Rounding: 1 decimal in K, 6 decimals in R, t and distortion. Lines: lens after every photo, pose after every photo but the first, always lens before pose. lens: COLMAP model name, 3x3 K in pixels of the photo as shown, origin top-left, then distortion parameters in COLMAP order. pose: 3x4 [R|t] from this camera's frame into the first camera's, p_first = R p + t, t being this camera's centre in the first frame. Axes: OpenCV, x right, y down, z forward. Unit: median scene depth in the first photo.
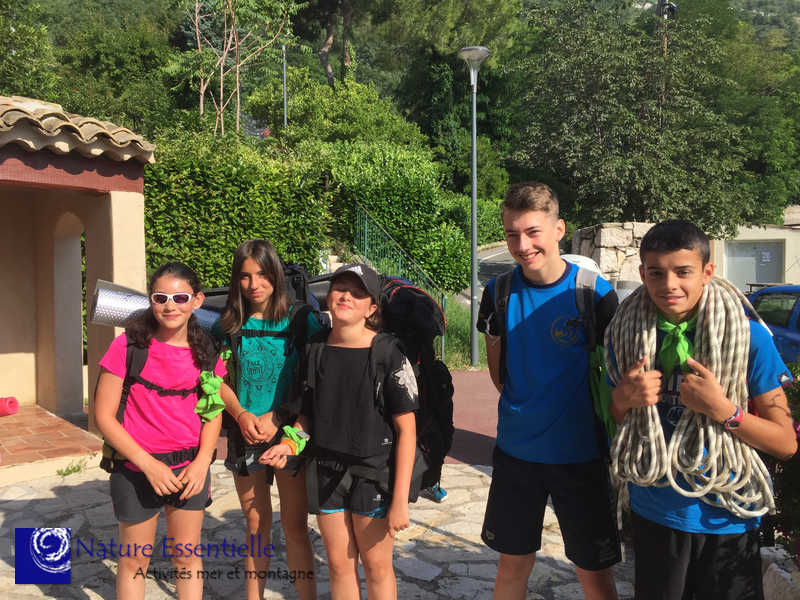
lens RADIAL K [[683.7, 0, 412.5], [0, 683.7, 312.9], [0, 0, 1]] dist [0.113897, -0.127331]
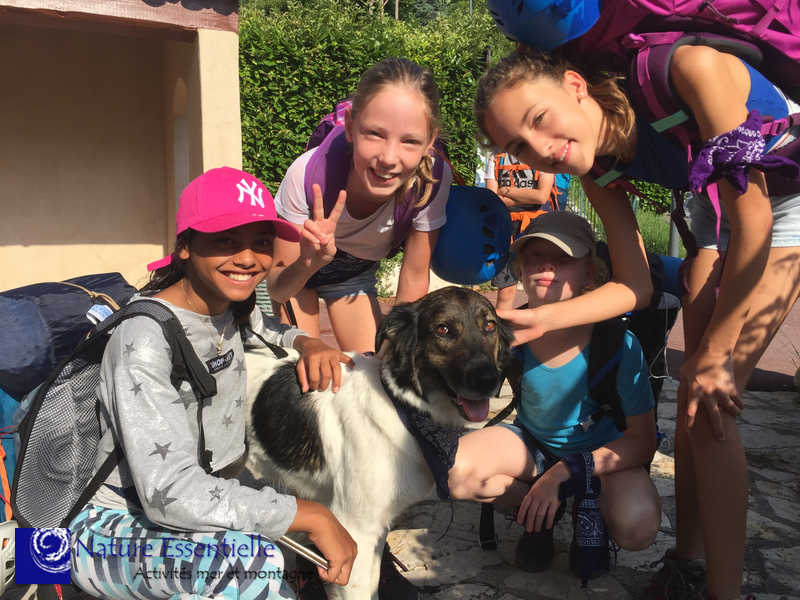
lens RADIAL K [[683.7, 0, 402.5], [0, 683.7, 300.0], [0, 0, 1]] dist [0.113897, -0.127331]
pose [[0.951246, 0.016382, -0.307998, 0.036970], [-0.004917, 0.999267, 0.037963, 0.067480], [0.308394, -0.034598, 0.950629, 0.152314]]
